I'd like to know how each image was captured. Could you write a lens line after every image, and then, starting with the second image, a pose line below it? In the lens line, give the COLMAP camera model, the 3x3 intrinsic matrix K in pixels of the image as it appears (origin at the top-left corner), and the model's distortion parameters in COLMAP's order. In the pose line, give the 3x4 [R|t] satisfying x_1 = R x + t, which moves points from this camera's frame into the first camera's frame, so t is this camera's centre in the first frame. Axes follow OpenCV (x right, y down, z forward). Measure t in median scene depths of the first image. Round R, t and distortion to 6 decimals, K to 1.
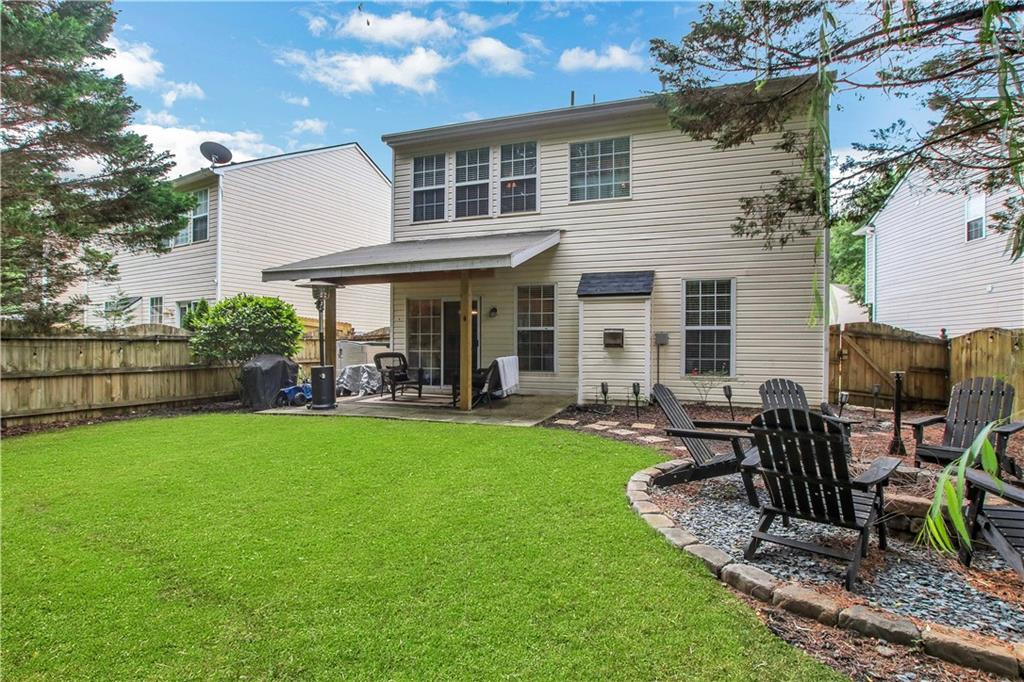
lens RADIAL K [[509.0, 0, 493.0], [0, 509.0, 348.6], [0, 0, 1]] dist [-0.028814, 0.000583]
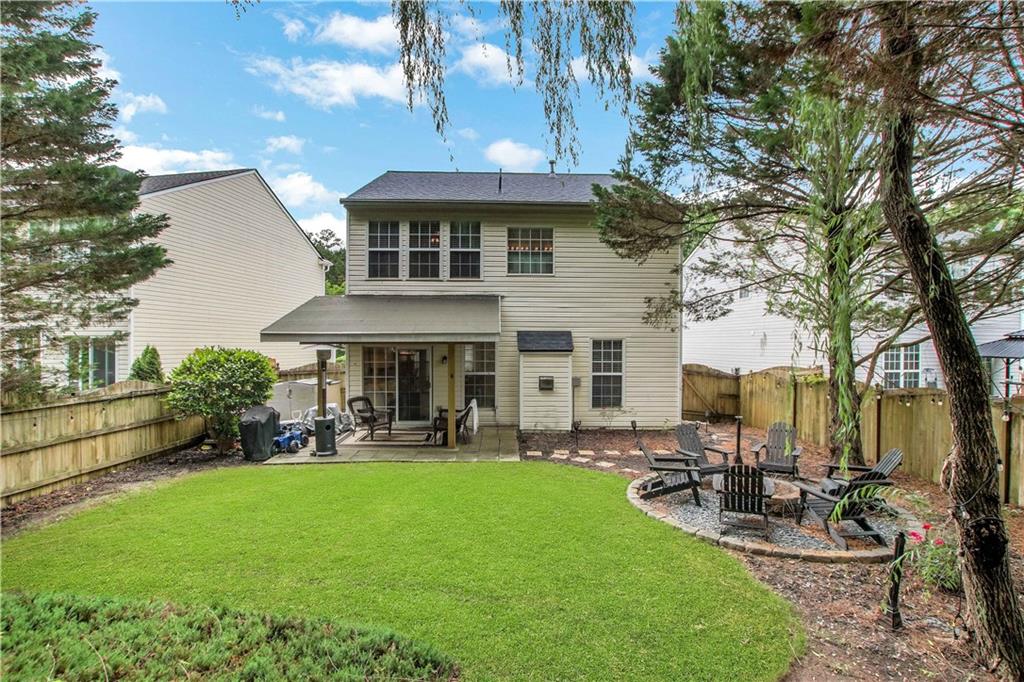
lens RADIAL K [[500.4, 0, 513.8], [0, 500.4, 355.2], [0, 0, 1]] dist [-0.028428, 0.000135]
pose [[0.928690, -0.006037, 0.370808, -0.314638], [0.001128, 0.999909, 0.013456, -0.107215], [-0.370856, -0.012079, 0.928612, -0.178670]]
